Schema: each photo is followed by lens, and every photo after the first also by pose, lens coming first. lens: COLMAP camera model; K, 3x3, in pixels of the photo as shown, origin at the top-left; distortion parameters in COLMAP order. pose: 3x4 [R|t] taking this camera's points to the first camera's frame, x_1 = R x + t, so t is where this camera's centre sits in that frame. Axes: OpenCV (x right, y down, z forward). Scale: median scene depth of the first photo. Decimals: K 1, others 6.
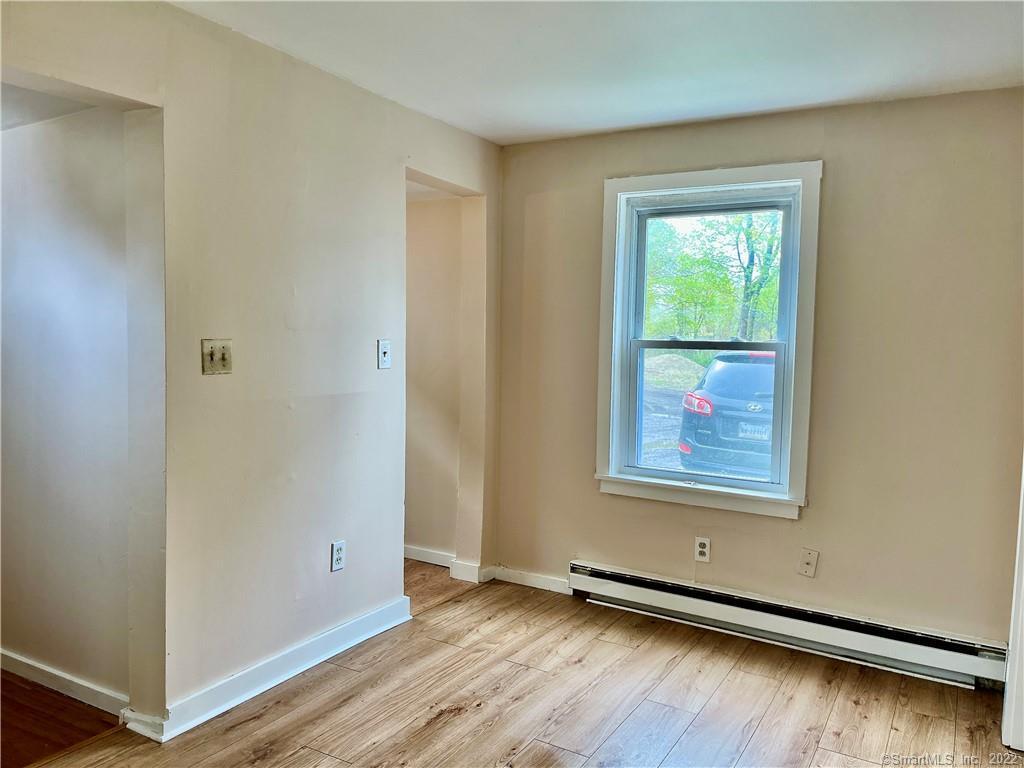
lens RADIAL K [[773.1, 0, 515.5], [0, 773.1, 387.4], [0, 0, 1]] dist [0.061047, -0.082843]
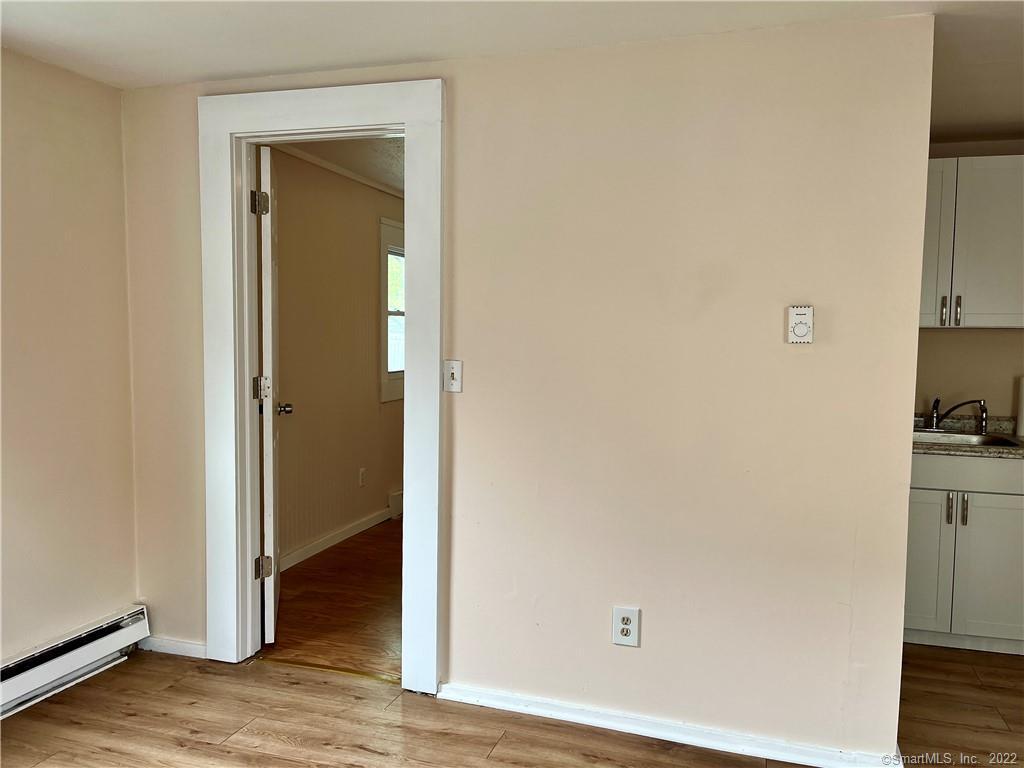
lens RADIAL K [[773.1, 0, 519.7], [0, 773.1, 384.2], [0, 0, 1]] dist [0.061047, -0.082843]
pose [[-0.228358, -0.083734, 0.969970, -0.435153], [0.048731, 0.994063, 0.097287, -0.046373], [-0.972357, 0.069483, -0.222922, 0.585265]]
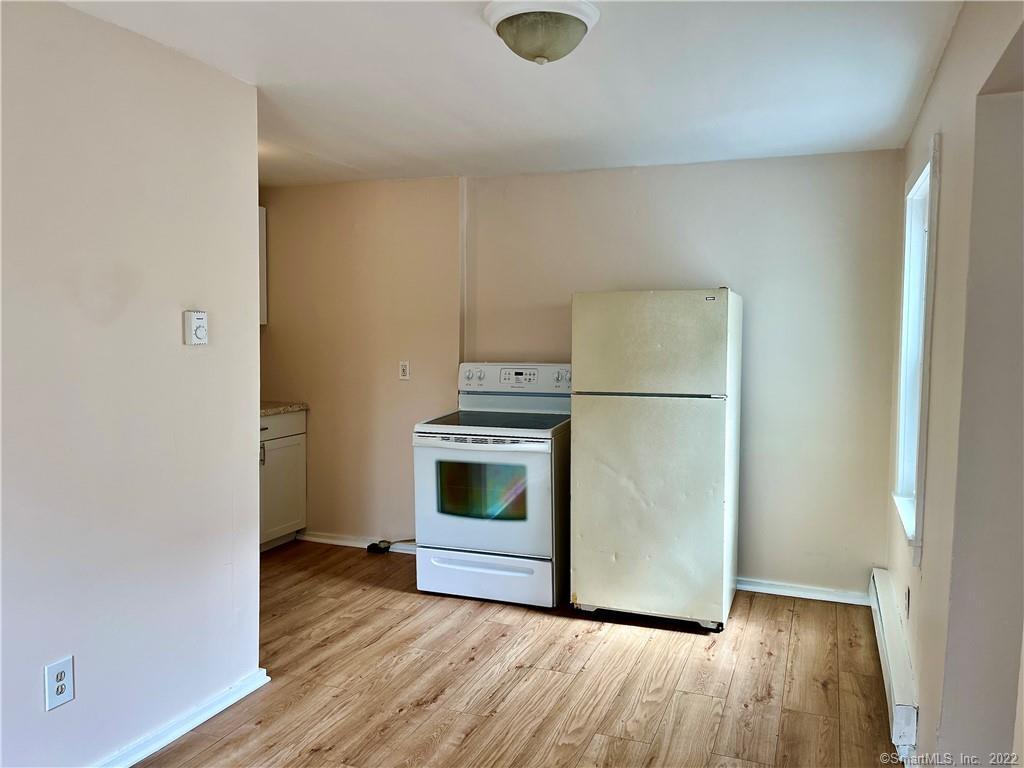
lens RADIAL K [[773.1, 0, 518.3], [0, 773.1, 383.4], [0, 0, 1]] dist [0.061047, -0.082843]
pose [[-0.986961, -0.019229, -0.159808, -0.040773], [-0.040821, 0.990282, 0.132949, -0.077694], [0.155698, 0.137739, -0.978154, 0.959935]]
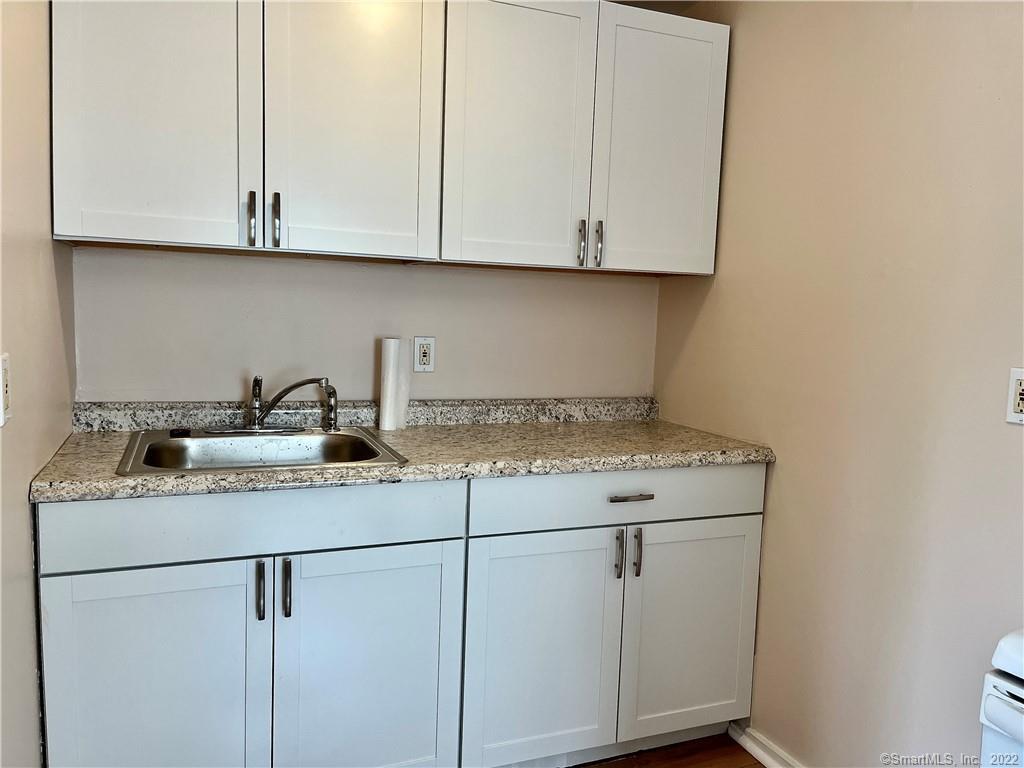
lens RADIAL K [[773.1, 0, 506.5], [0, 773.1, 380.5], [0, 0, 1]] dist [0.061047, -0.082843]
pose [[-0.793163, -0.101913, 0.600422, -0.087976], [-0.007424, 0.987443, 0.157798, 0.004462], [-0.608965, 0.120702, -0.783960, 0.191570]]
